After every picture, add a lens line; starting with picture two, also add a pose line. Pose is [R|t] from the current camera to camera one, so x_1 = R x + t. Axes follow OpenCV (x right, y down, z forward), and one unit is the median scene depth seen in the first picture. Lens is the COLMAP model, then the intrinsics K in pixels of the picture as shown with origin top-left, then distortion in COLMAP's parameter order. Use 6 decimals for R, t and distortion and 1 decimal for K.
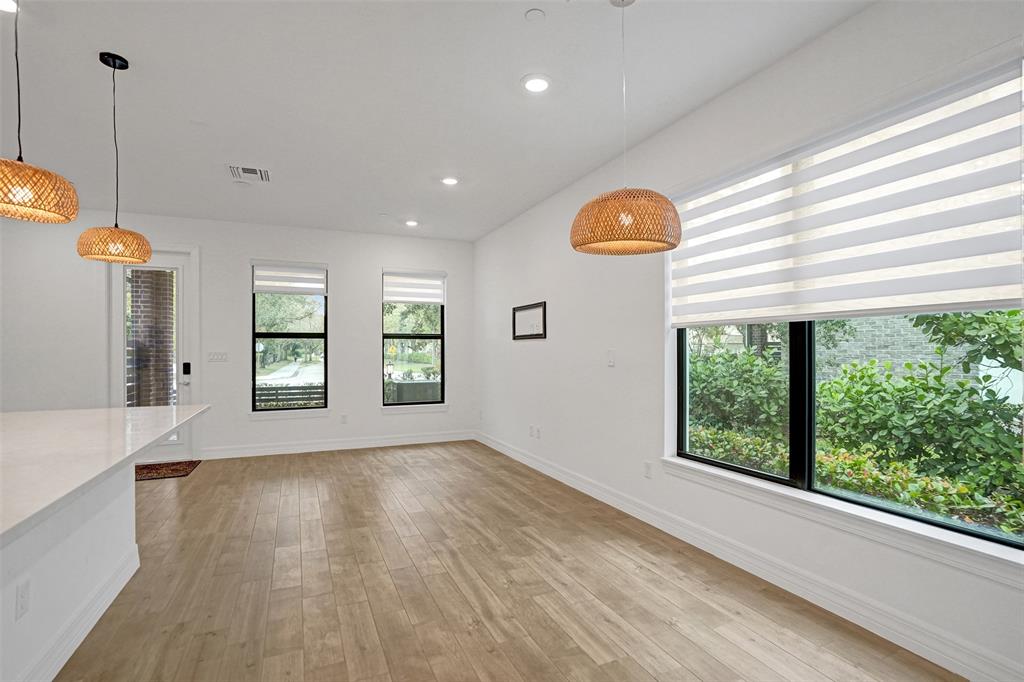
lens RADIAL K [[482.6, 0, 512.9], [0, 482.6, 348.5], [0, 0, 1]] dist [-0.054340, 0.029508]
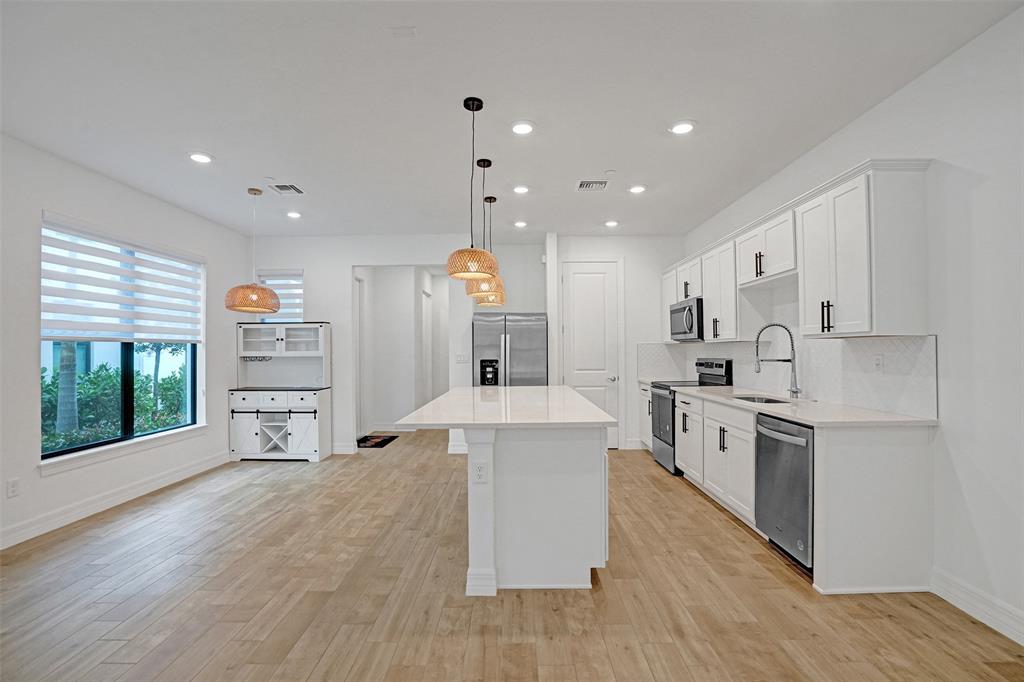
lens RADIAL K [[475.9, 0, 512.0], [0, 475.9, 341.0], [0, 0, 1]] dist [-0.066540, 0.027342]
pose [[-0.905197, 0.019844, 0.424529, -0.800392], [0.011135, 0.999674, -0.022987, -0.003881], [-0.424846, -0.016081, -0.905123, 1.128926]]
